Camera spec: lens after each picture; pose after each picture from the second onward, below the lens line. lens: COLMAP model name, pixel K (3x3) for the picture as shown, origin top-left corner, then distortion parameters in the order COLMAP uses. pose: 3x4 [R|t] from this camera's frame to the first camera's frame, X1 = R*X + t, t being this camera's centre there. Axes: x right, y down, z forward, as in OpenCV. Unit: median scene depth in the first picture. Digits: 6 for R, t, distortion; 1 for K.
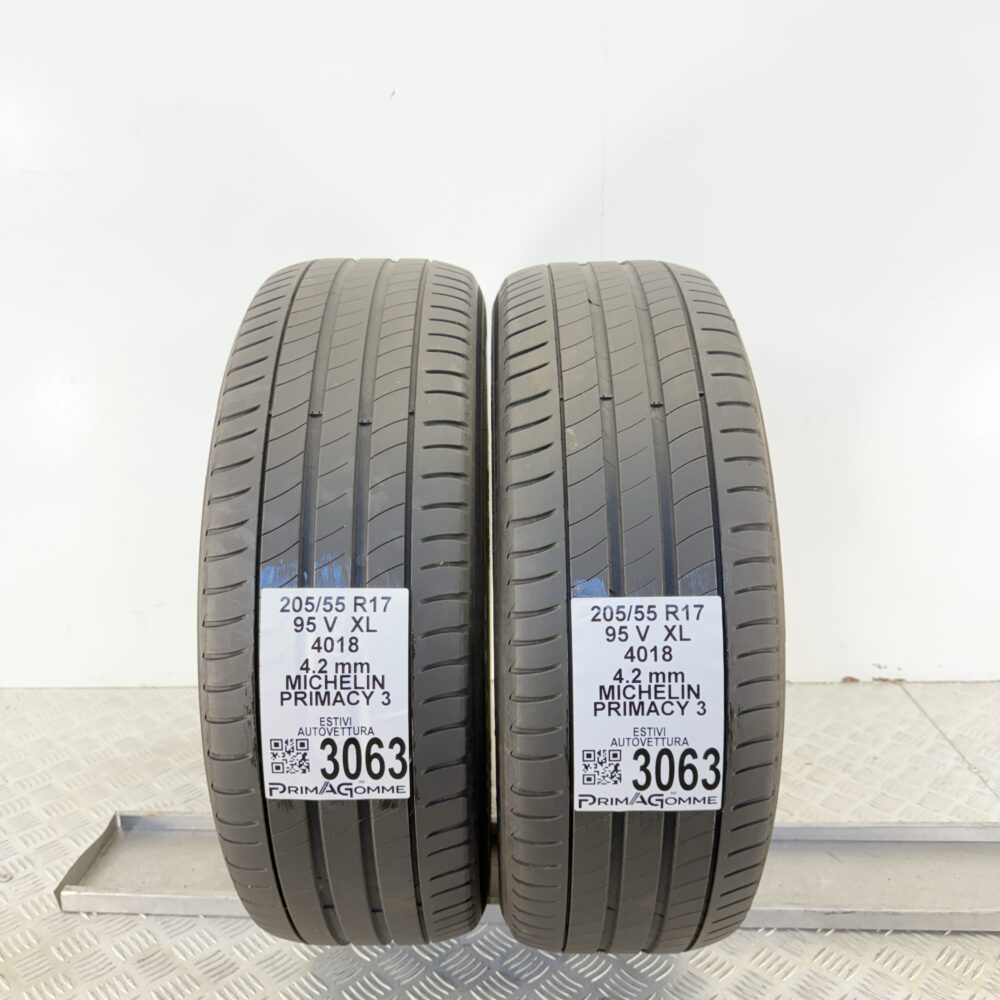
lens RADIAL K [[980.5, 0, 500.0], [0, 980.5, 500.0], [0, 0, 1]] dist [0.172260, -0.468838]
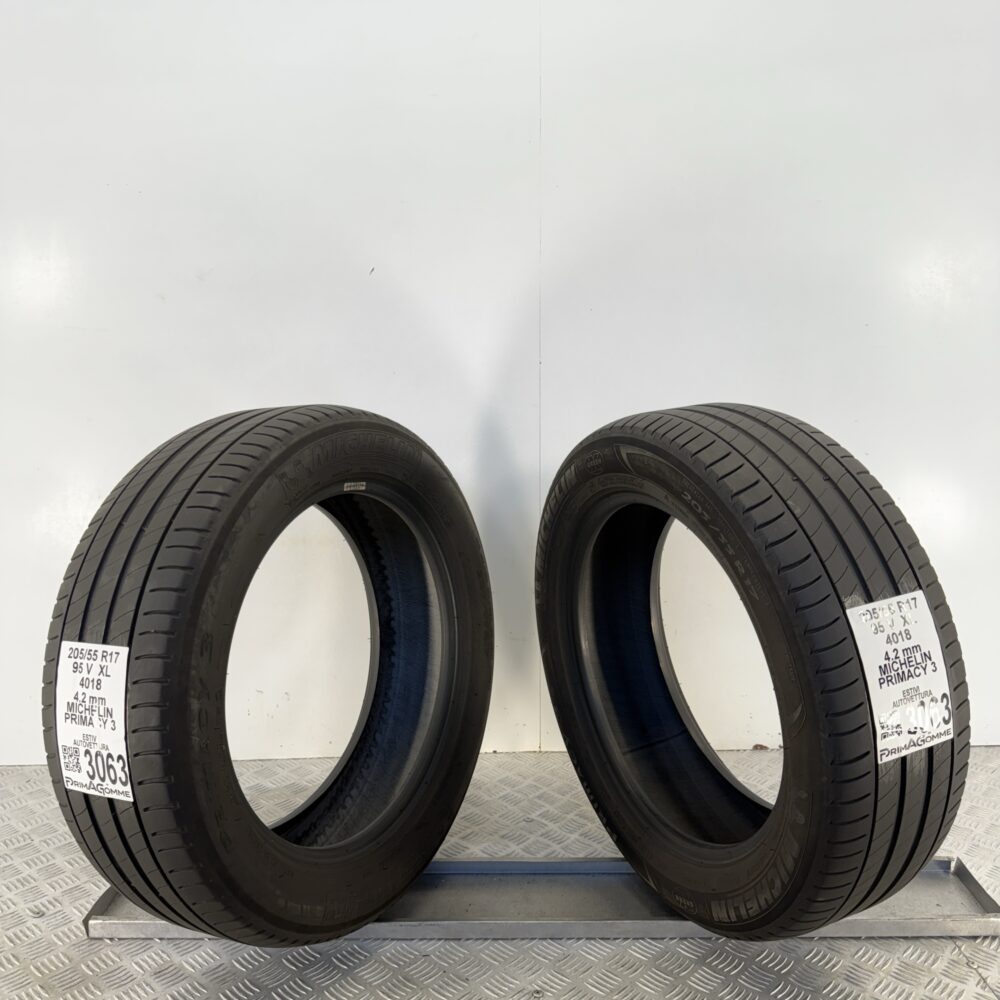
lens RADIAL K [[980.5, 0, 500.0], [0, 980.5, 500.0], [0, 0, 1]] dist [0.172260, -0.468838]
pose [[0.874572, -0.011622, -0.484756, 1.049666], [-0.043280, 0.993852, -0.101911, 0.003539], [0.482960, 0.110109, 0.868692, 0.003010]]
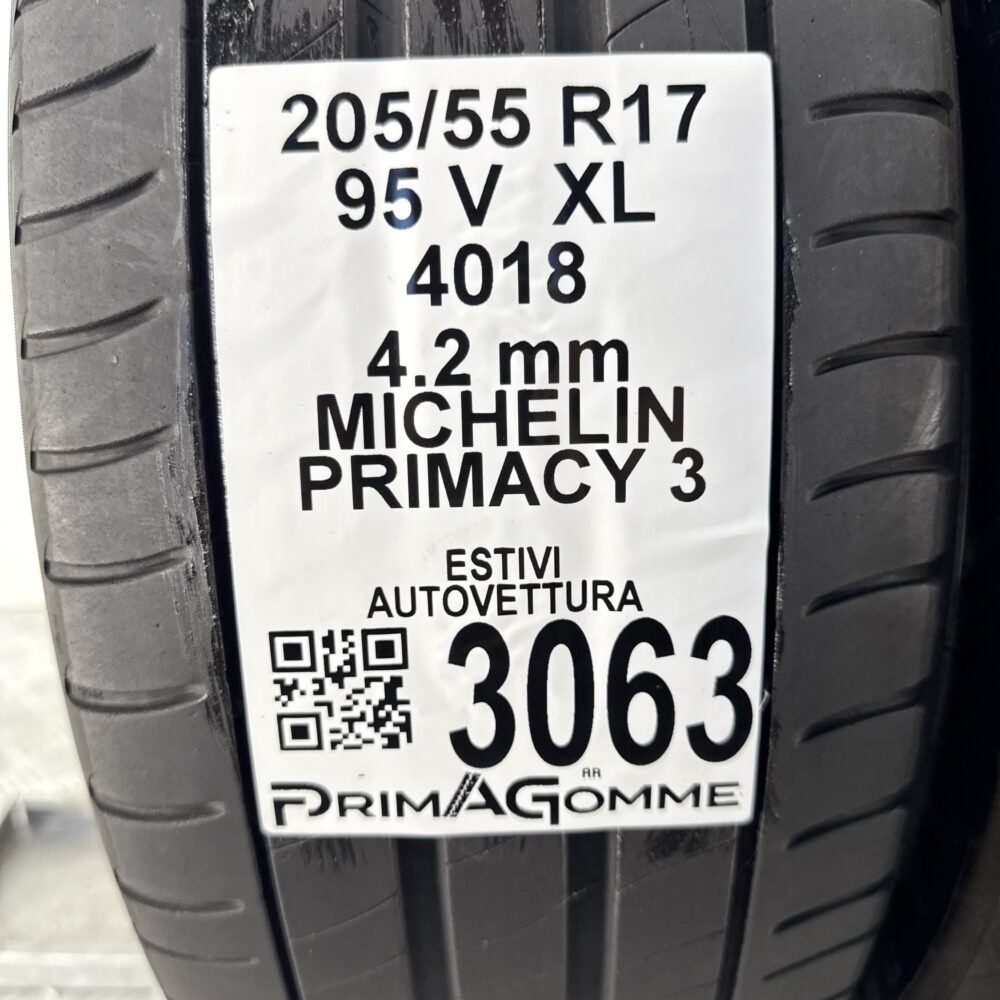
lens RADIAL K [[980.5, 0, 500.0], [0, 980.5, 500.0], [0, 0, 1]] dist [0.172260, -0.468838]
pose [[0.999669, -0.025676, 0.001396, -0.166937], [0.025543, 0.997804, 0.061106, 0.189336], [-0.002962, -0.061050, 0.998130, 0.728743]]
